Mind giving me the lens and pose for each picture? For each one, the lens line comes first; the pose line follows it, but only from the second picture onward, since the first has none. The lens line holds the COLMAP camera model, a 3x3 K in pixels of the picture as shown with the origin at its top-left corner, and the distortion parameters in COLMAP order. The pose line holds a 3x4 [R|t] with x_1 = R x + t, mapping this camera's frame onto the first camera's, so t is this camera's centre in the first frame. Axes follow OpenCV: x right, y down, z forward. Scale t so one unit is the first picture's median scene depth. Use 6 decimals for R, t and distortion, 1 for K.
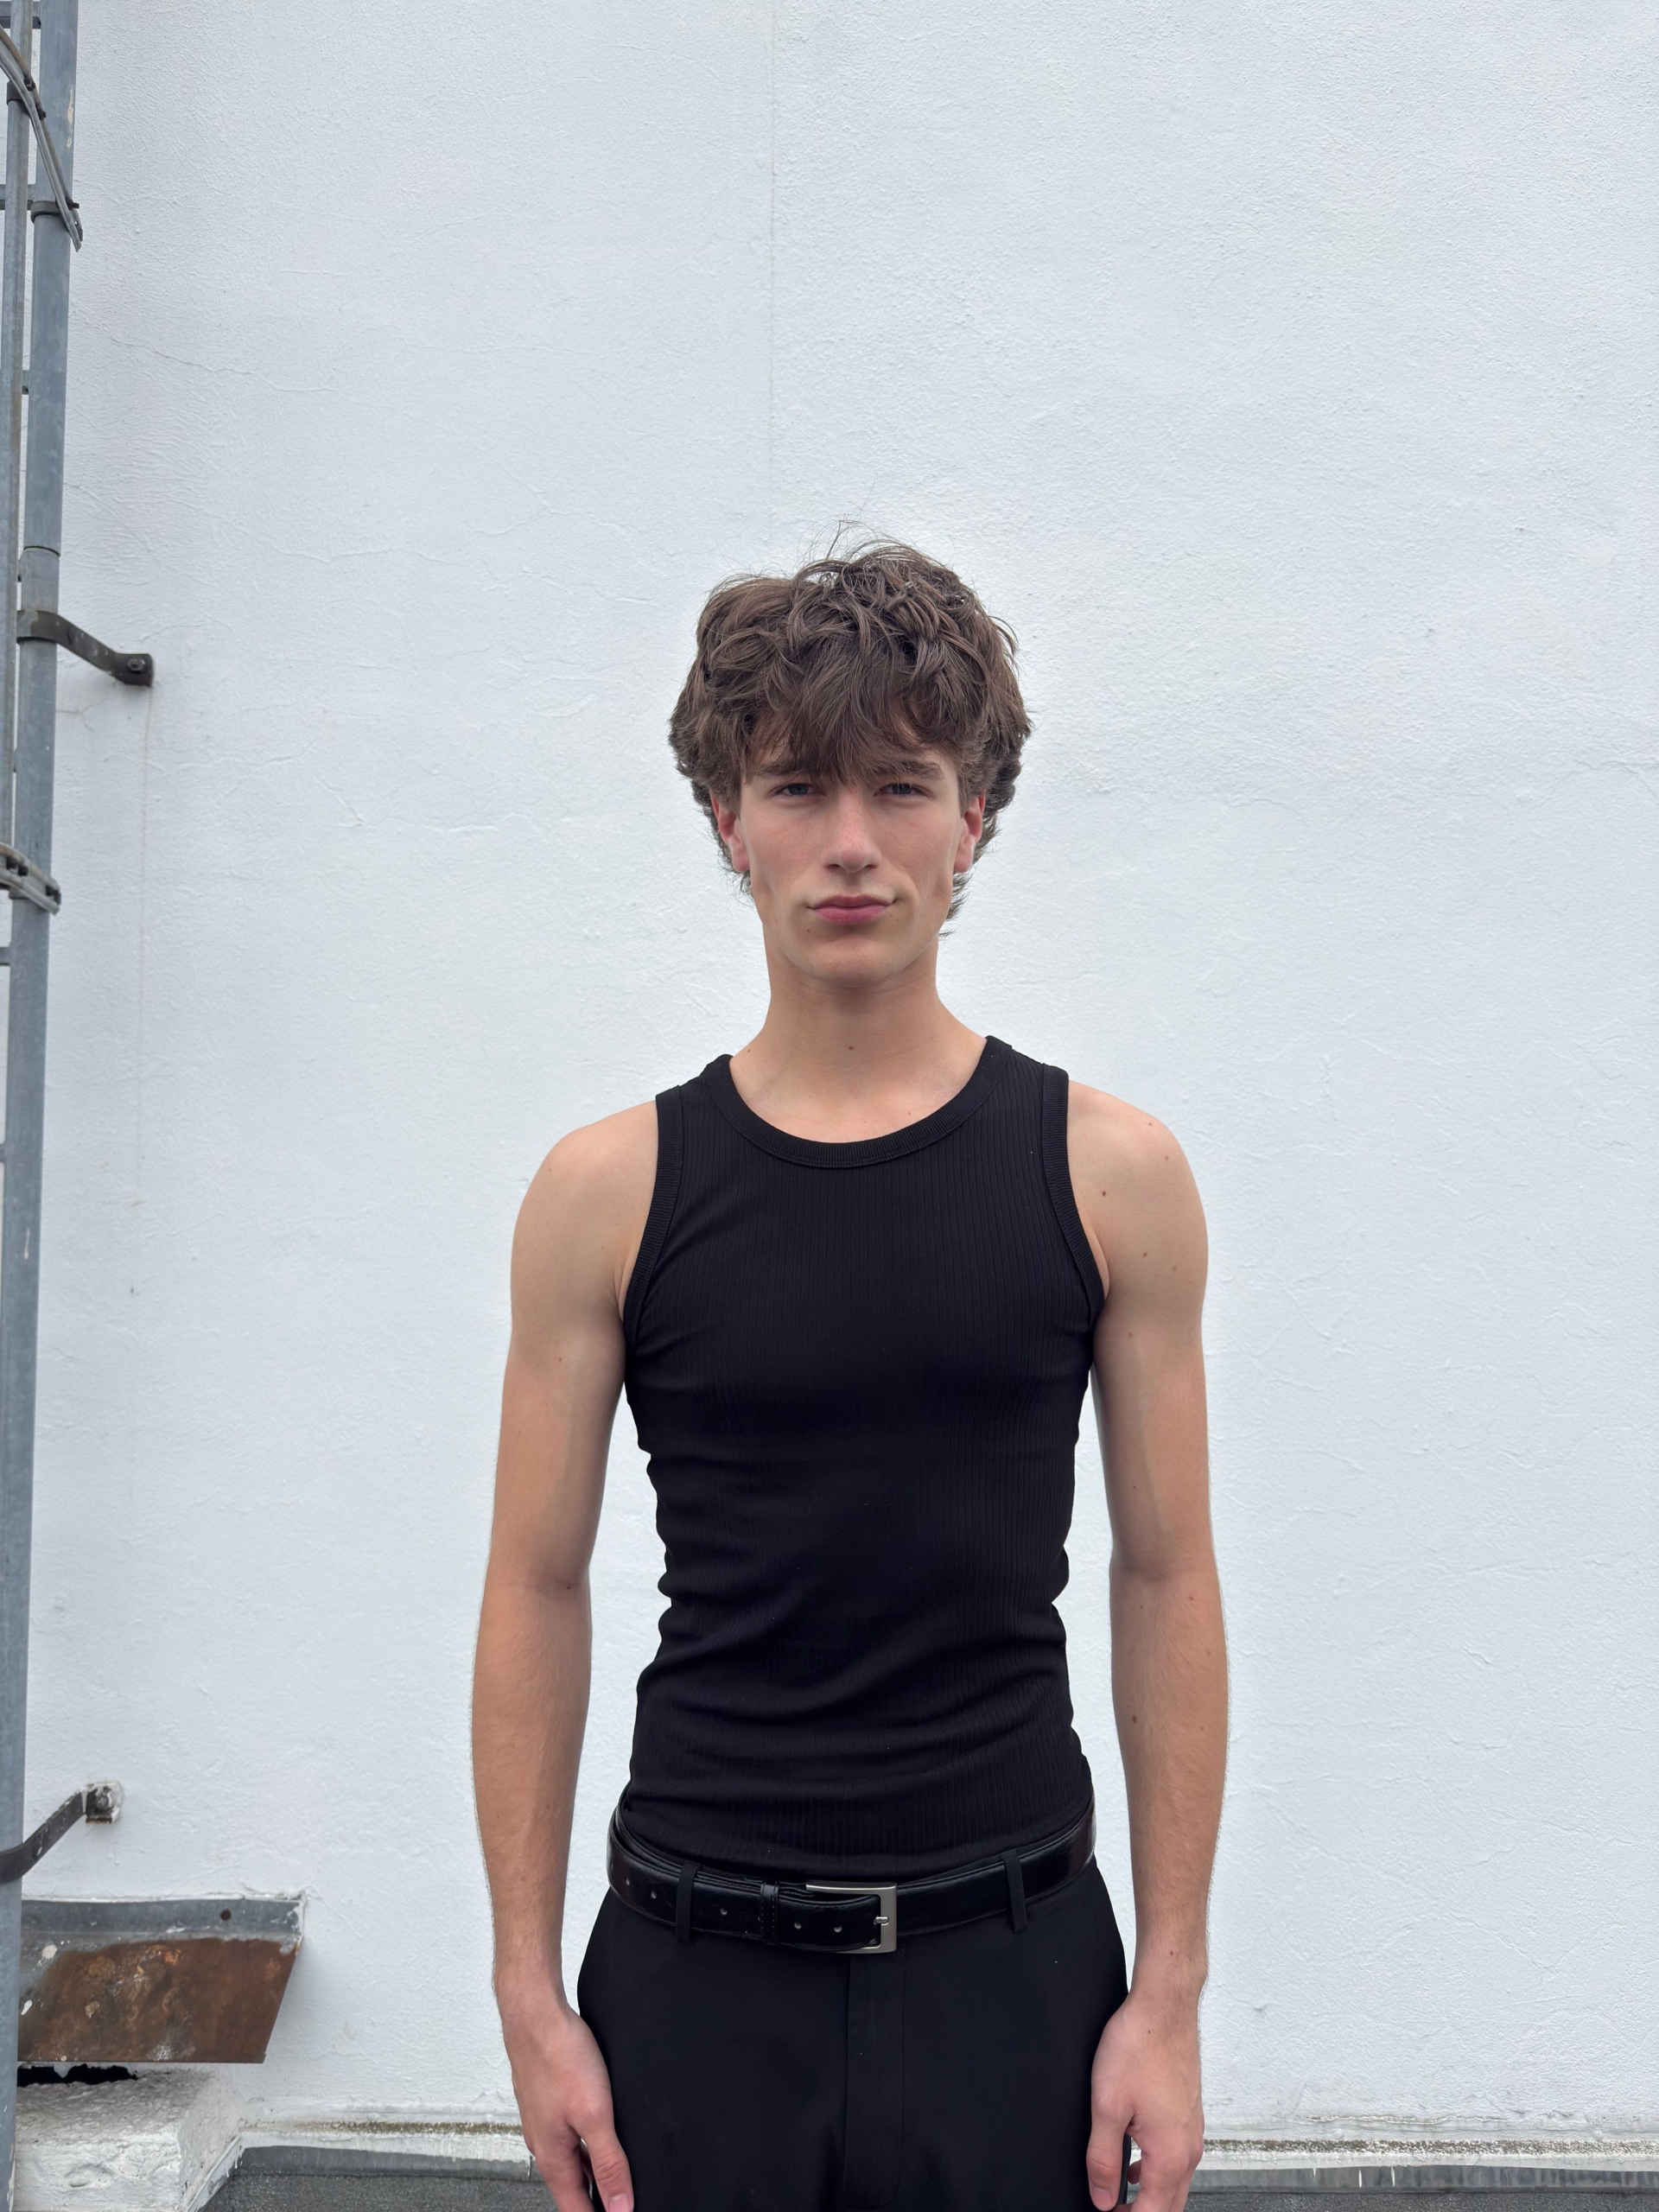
lens RADIAL K [[1555.4, 0, 838.9], [0, 1555.4, 1095.1], [0, 0, 1]] dist [0.002264, -0.008096]
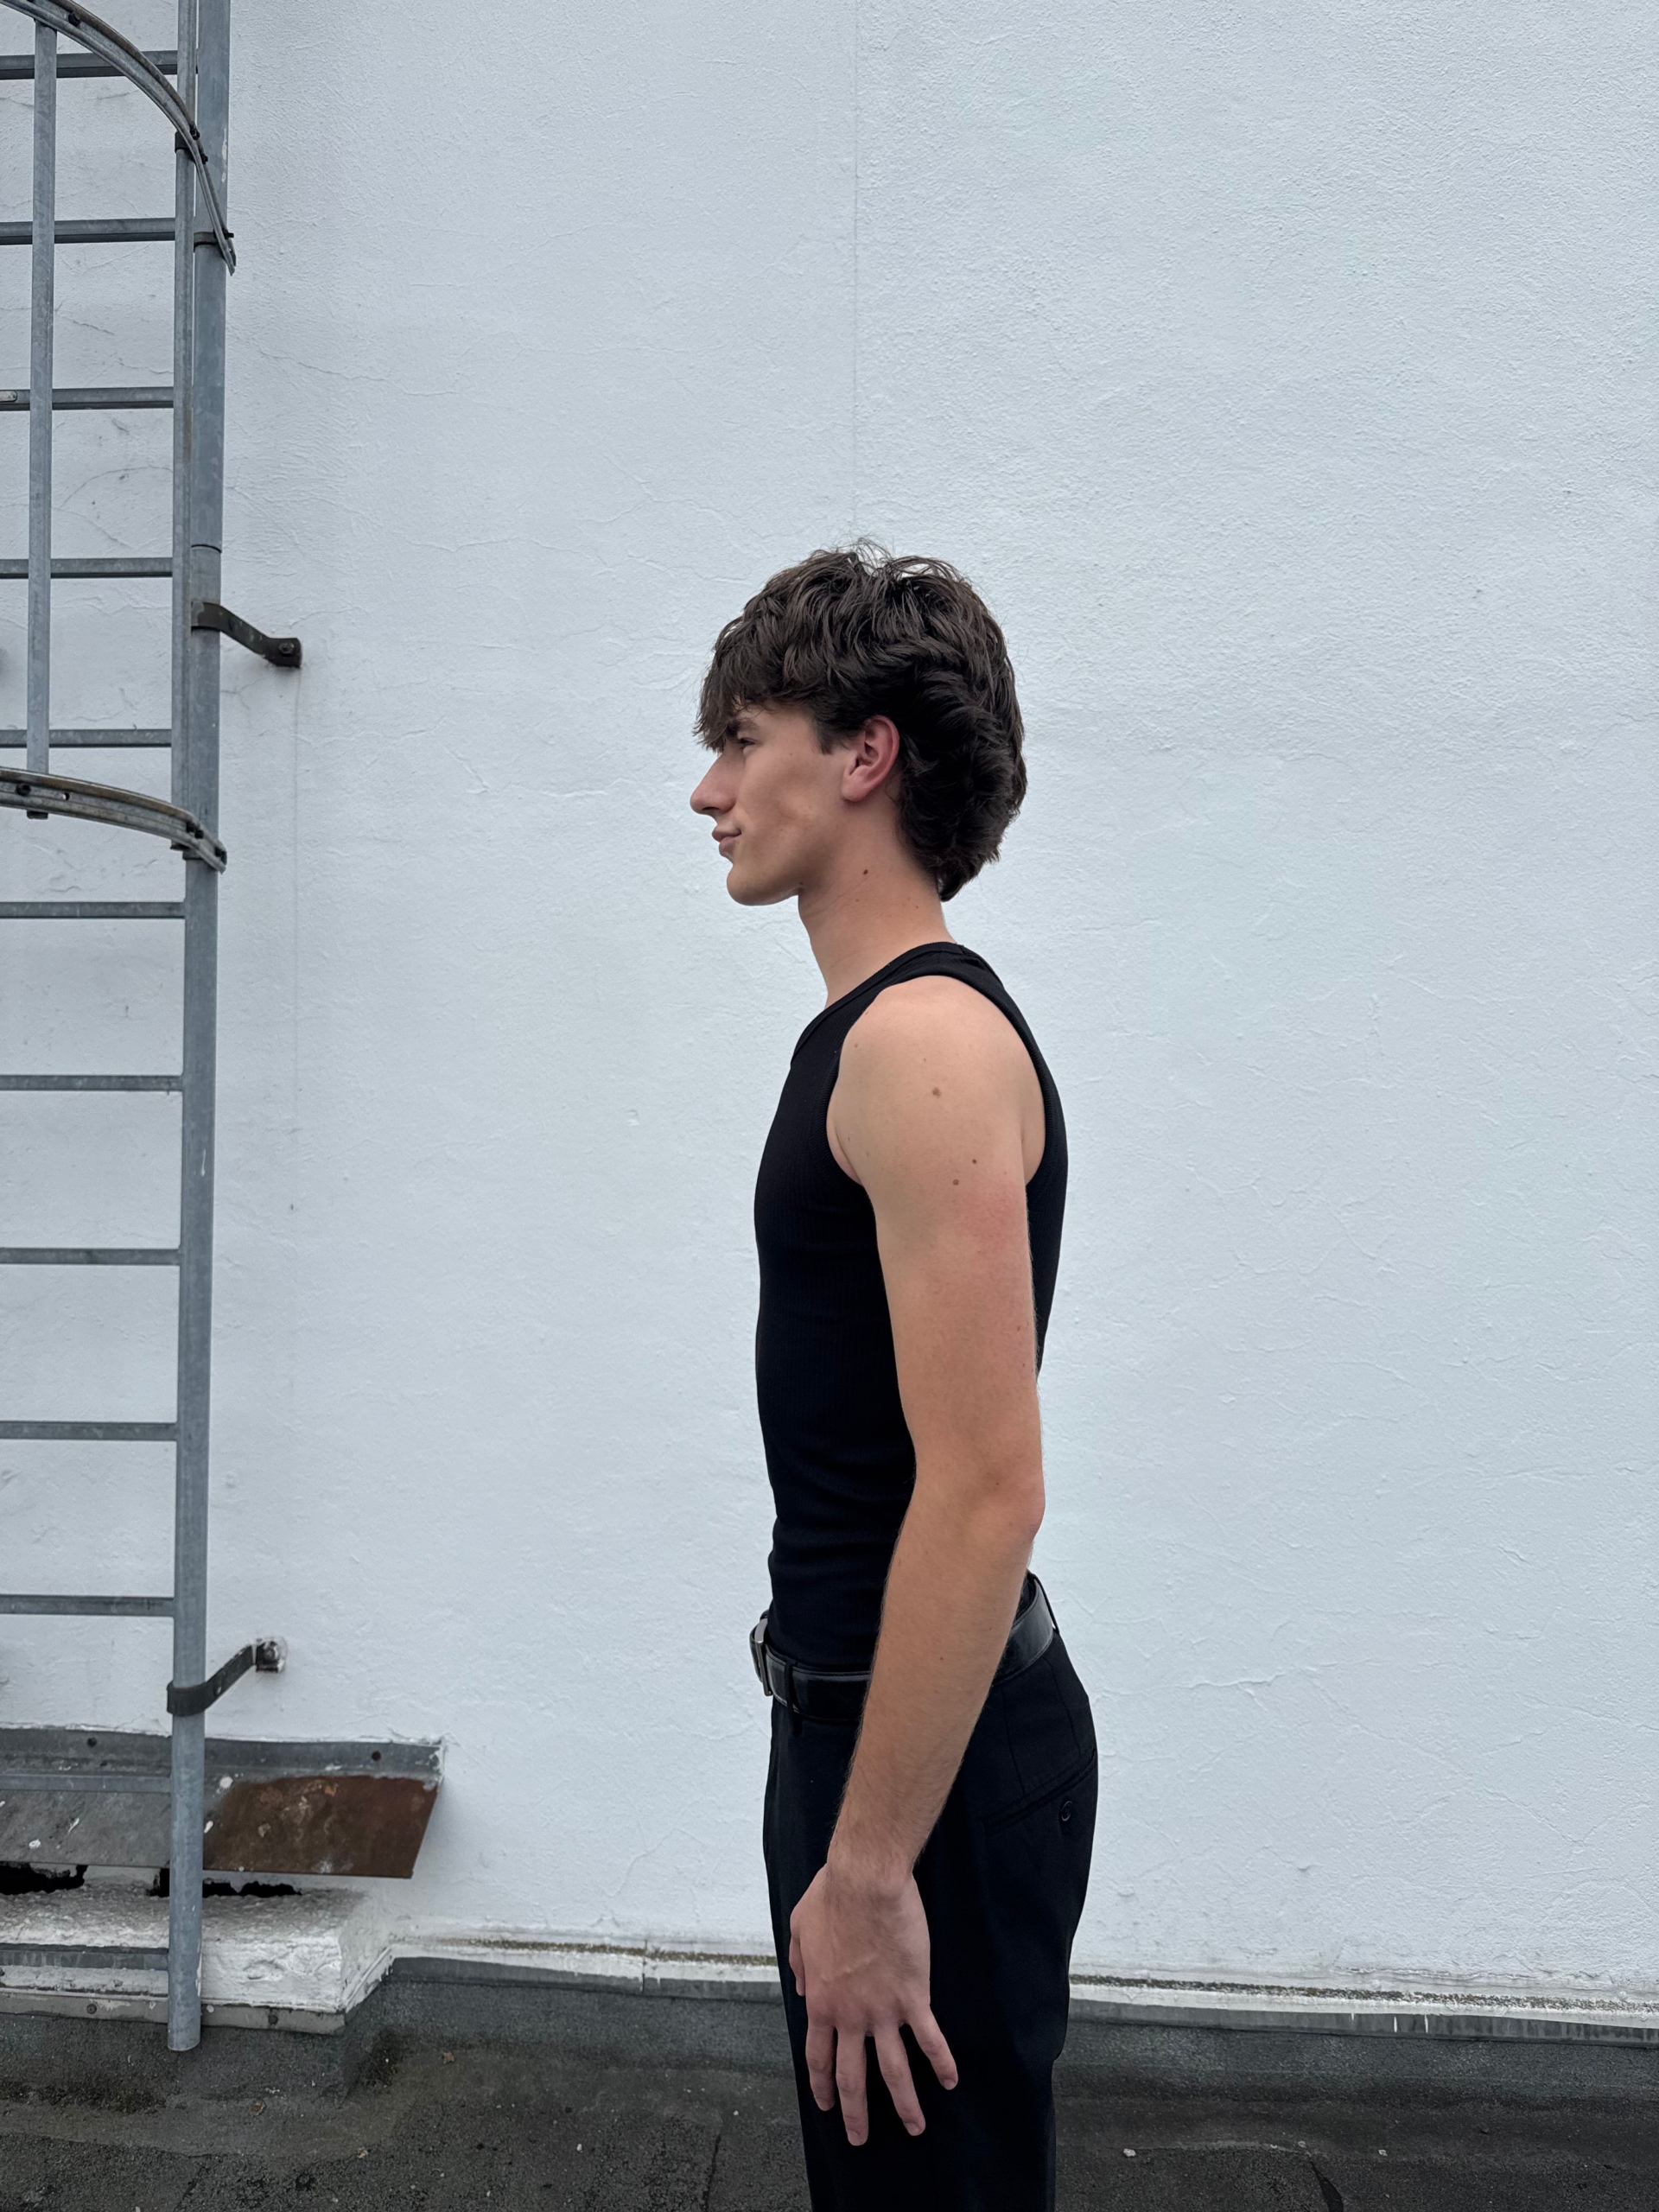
lens RADIAL K [[1556.3, 0, 831.9], [0, 1556.3, 1097.6], [0, 0, 1]] dist [0.008231, -0.015133]
pose [[0.997700, 0.000066, -0.067784, 0.014861], [0.001760, 0.999637, 0.026873, 0.016843], [0.067761, -0.026930, 0.997338, -0.100016]]
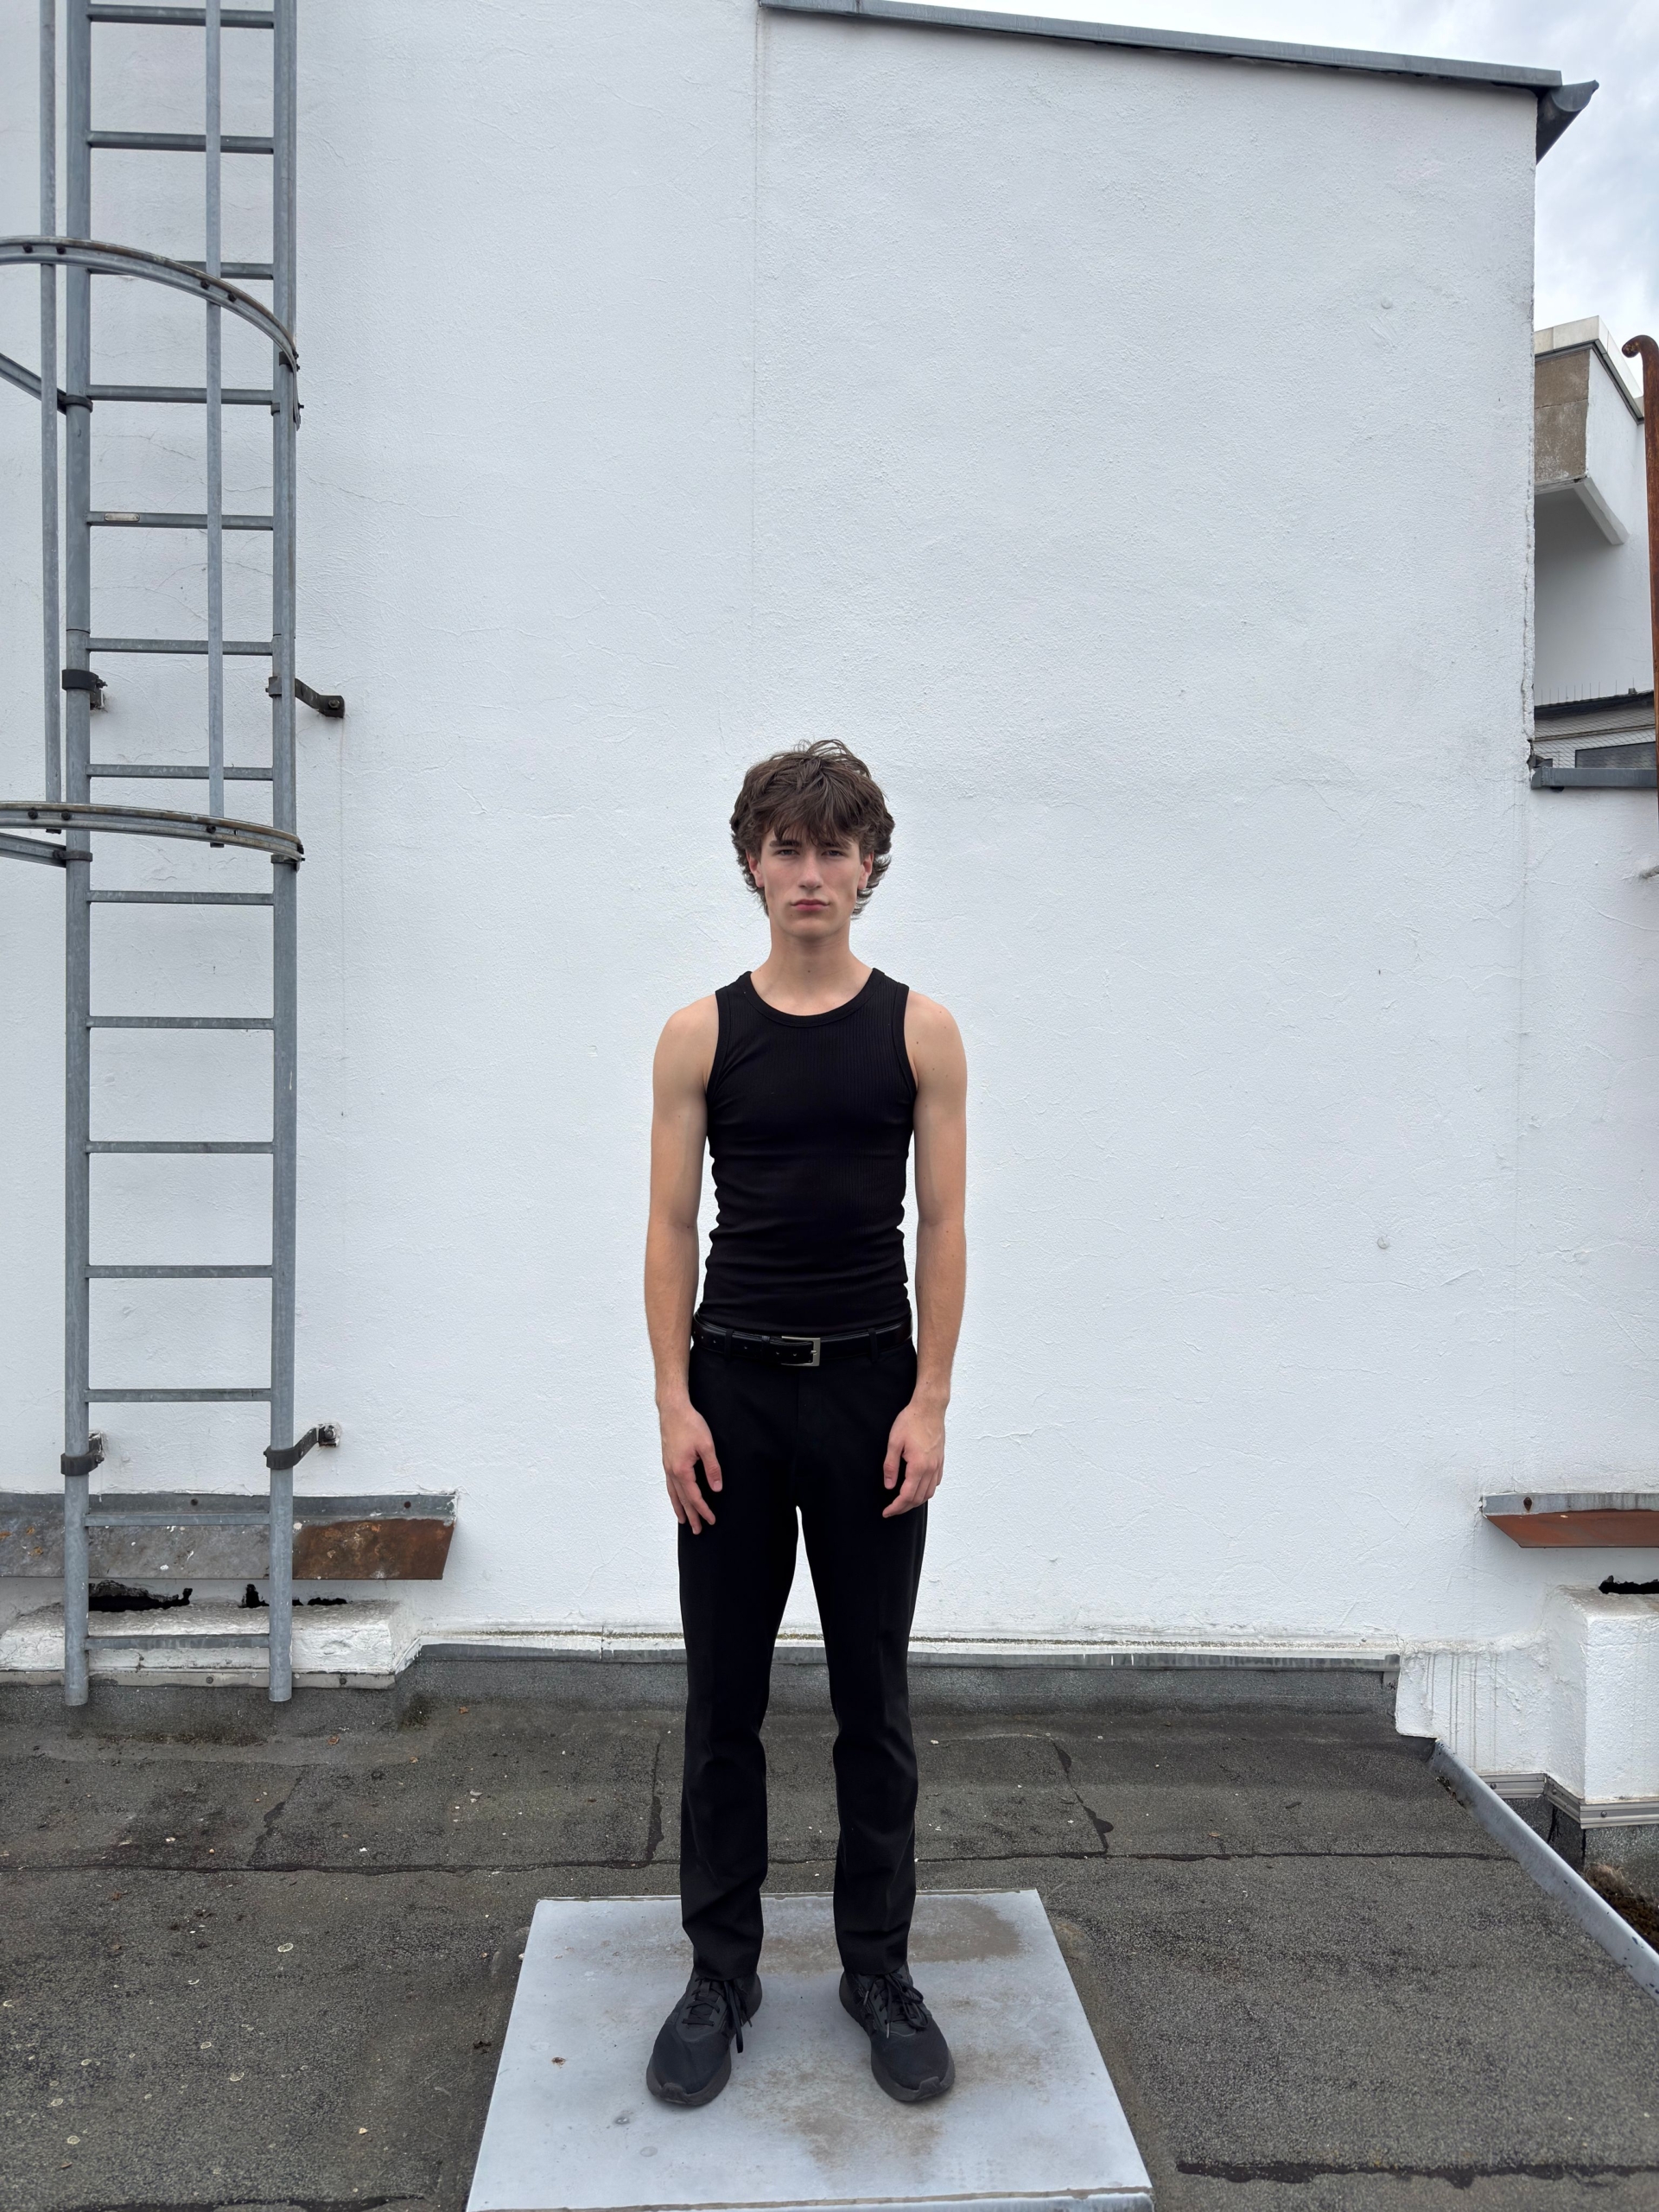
lens RADIAL K [[1556.3, 0, 831.9], [0, 1556.3, 1097.6], [0, 0, 1]] dist [0.008231, -0.015133]
pose [[0.999388, 0.005006, 0.034608, -0.017519], [-0.007351, 0.997660, 0.067974, -0.000074], [-0.034187, -0.068187, 0.997087, -0.578354]]
